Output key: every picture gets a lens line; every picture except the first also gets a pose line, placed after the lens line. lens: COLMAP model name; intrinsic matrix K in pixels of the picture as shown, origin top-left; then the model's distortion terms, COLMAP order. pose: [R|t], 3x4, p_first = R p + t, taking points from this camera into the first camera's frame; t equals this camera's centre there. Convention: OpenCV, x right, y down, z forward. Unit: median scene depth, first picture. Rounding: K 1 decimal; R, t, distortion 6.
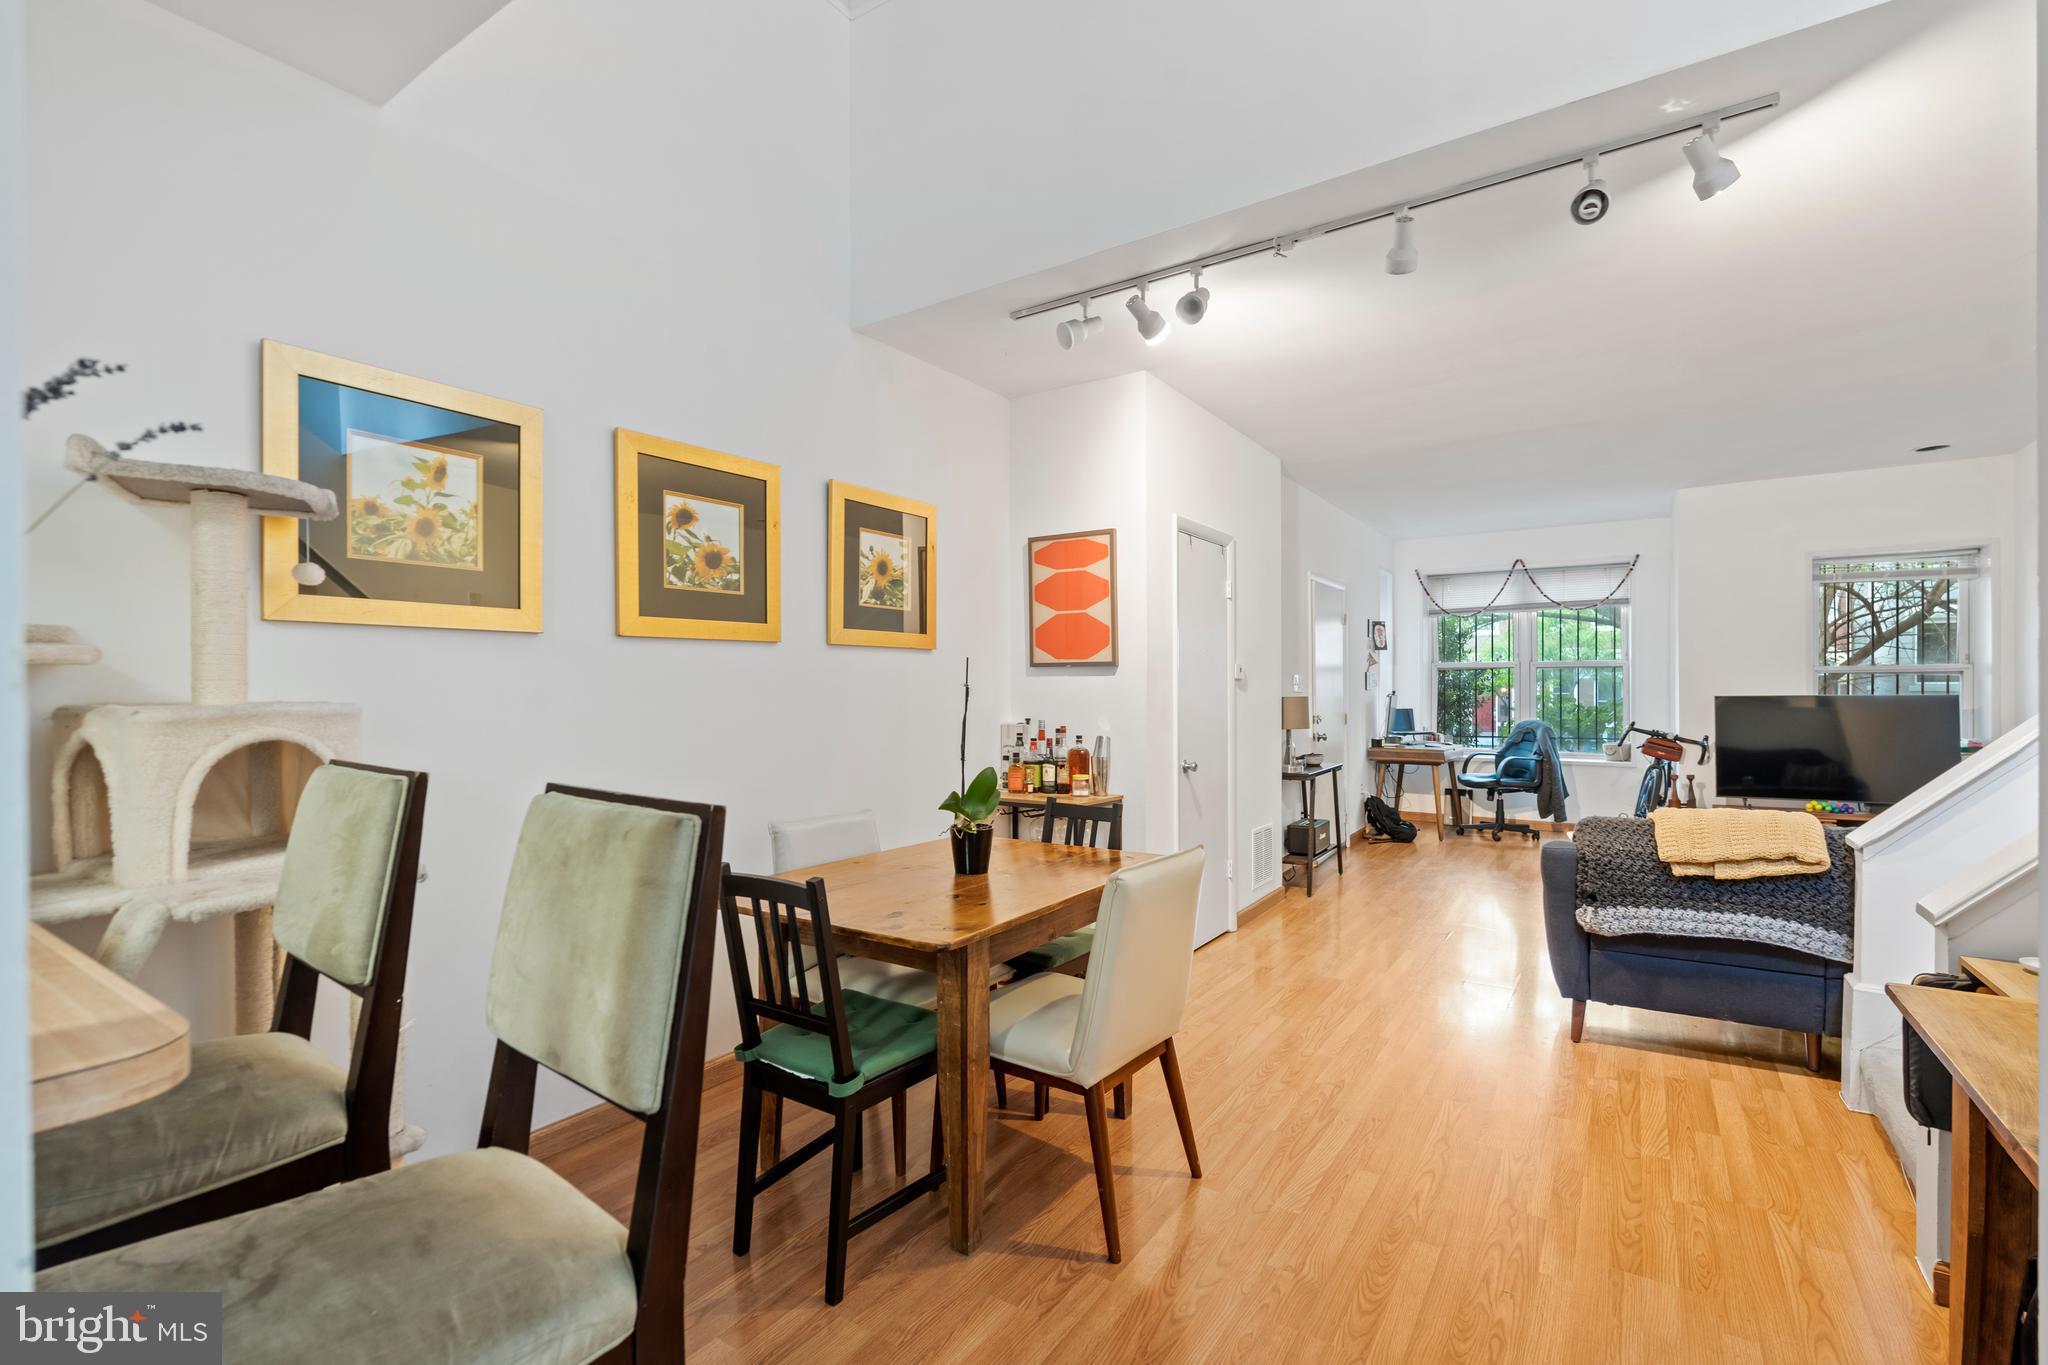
lens RADIAL K [[923.1, 0, 1024.0], [0, 923.1, 682.5], [0, 0, 1]] dist [-0.002742, 0.000313]
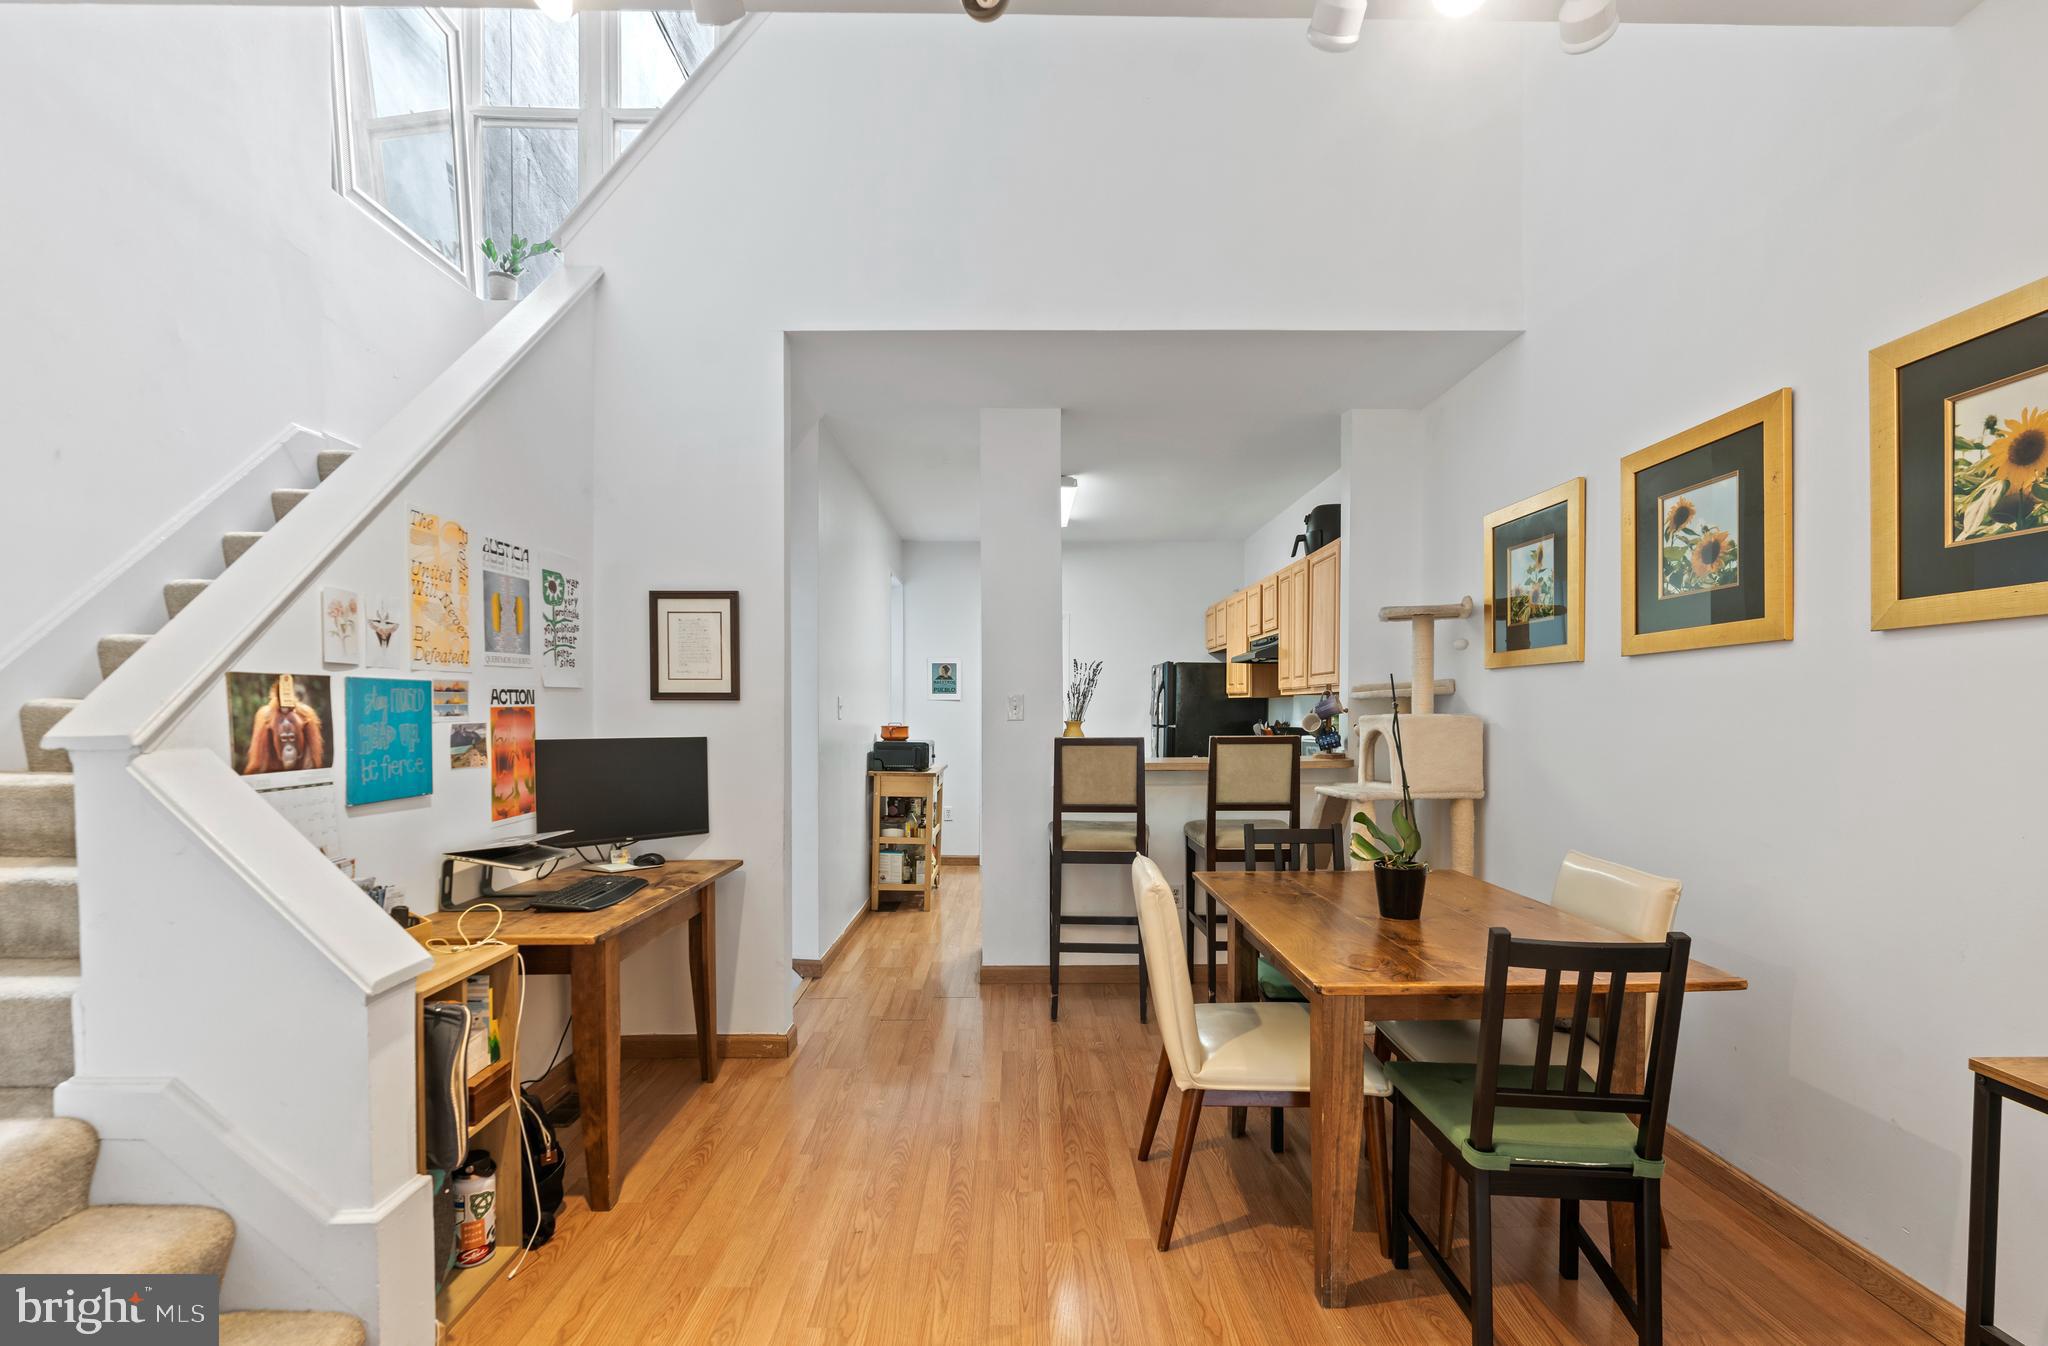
lens RADIAL K [[936.7, 0, 1029.0], [0, 936.7, 726.9], [0, 0, 1]] dist [-0.001014, 0.005342]
pose [[-0.827305, 0.013846, -0.561583, 0.534448], [0.005112, 0.999840, 0.017120, 0.005666], [0.561730, 0.011293, -0.827243, 1.115559]]
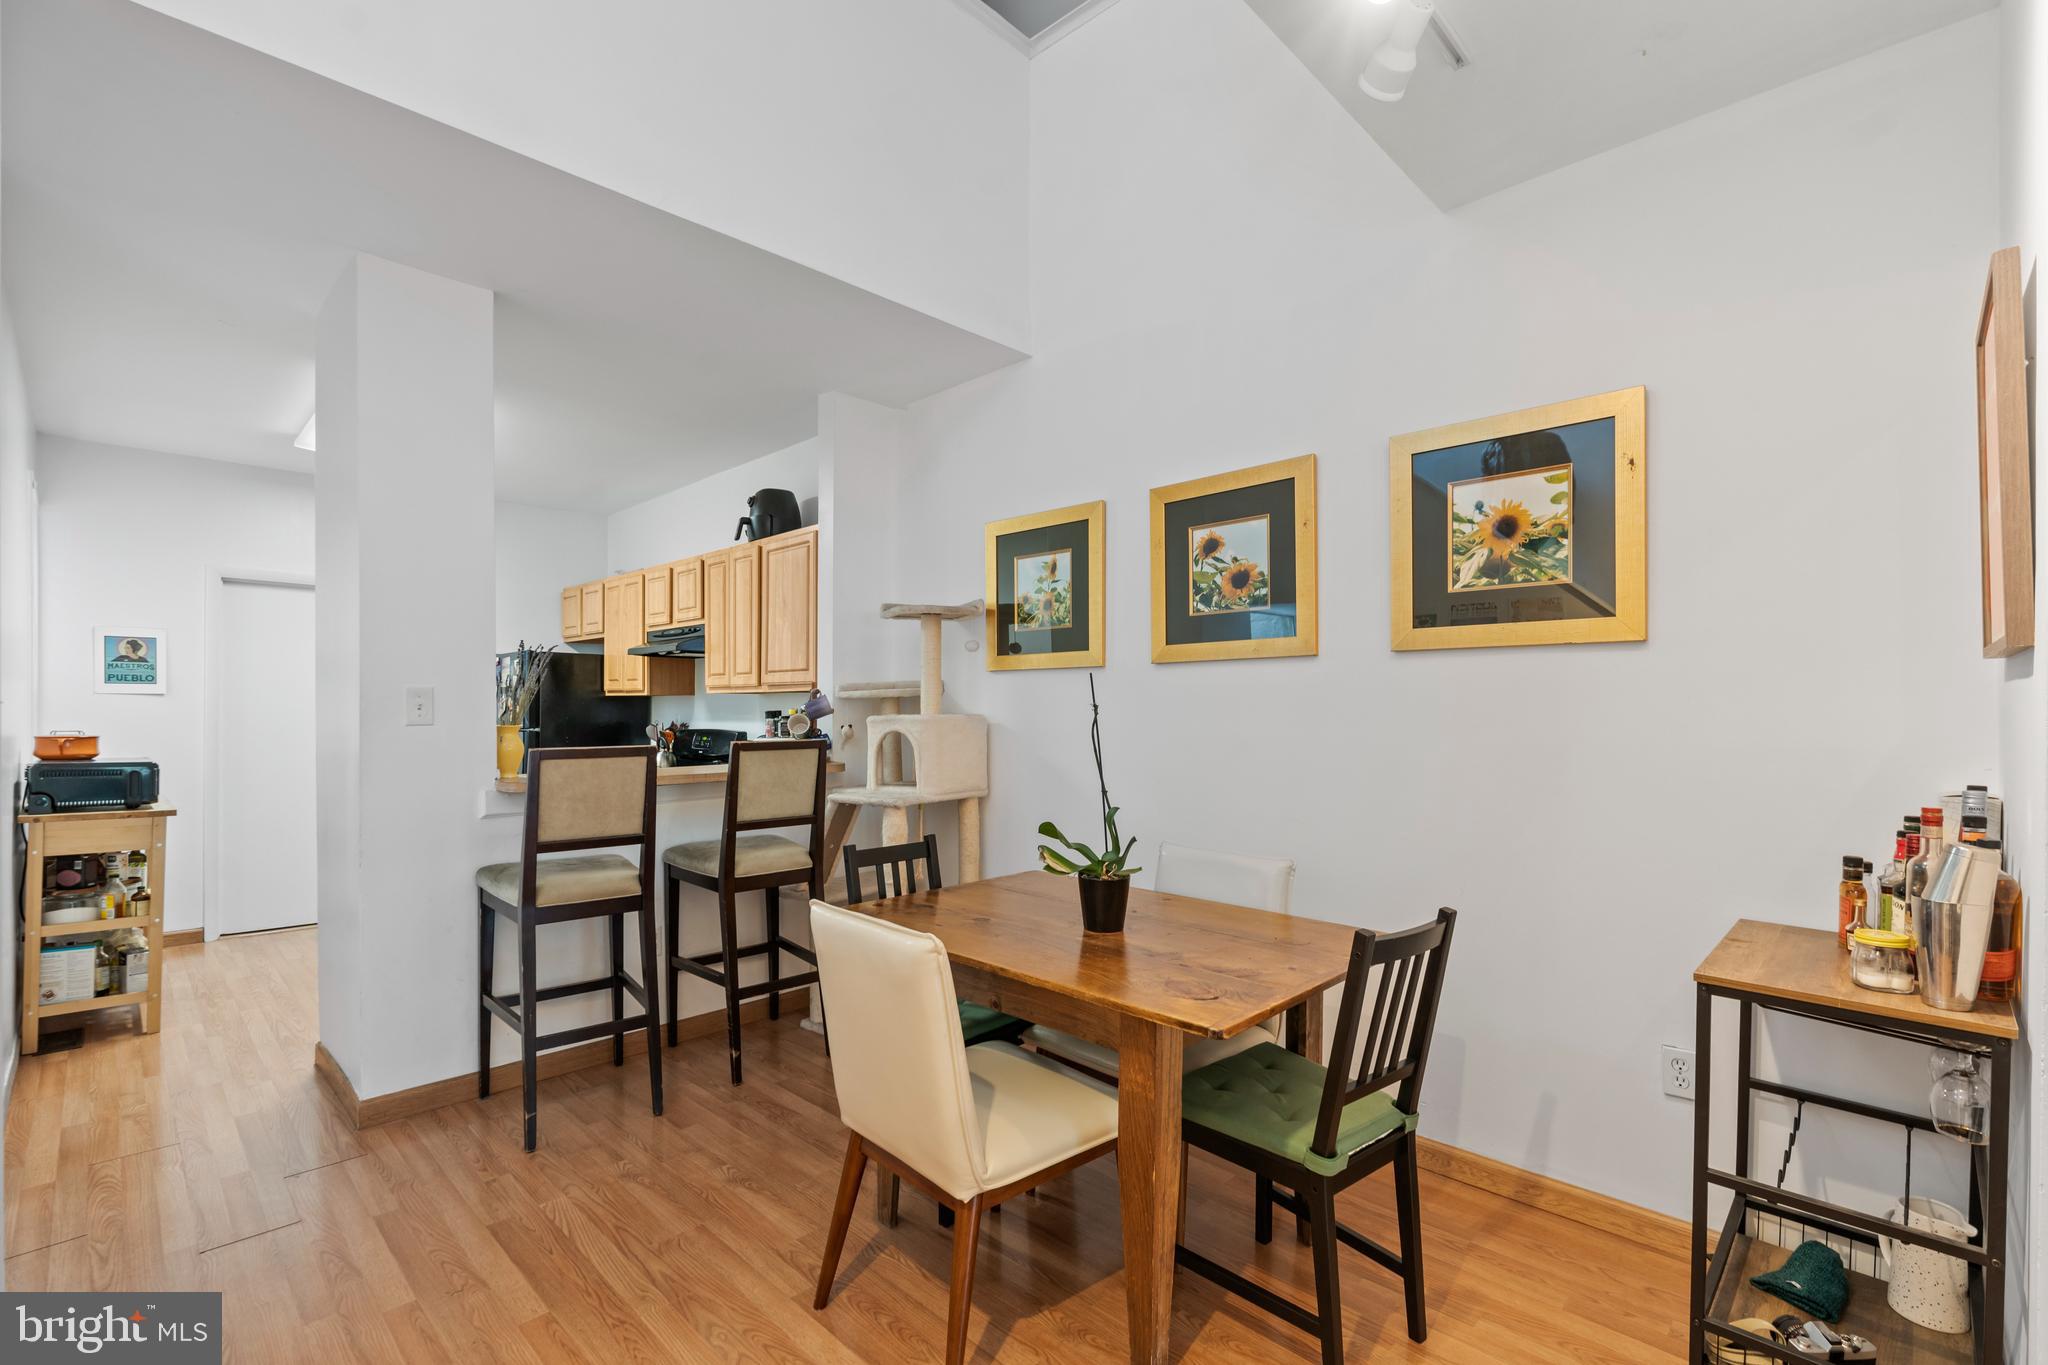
lens RADIAL K [[914.3, 0, 1026.2], [0, 914.3, 716.6], [0, 0, 1]] dist [0.000024, 0.000567]
pose [[-0.189549, 0.012440, -0.981792, 0.559722], [0.003670, 0.999922, 0.011961, 0.002333], [0.981864, -0.001336, -0.189580, 0.789344]]
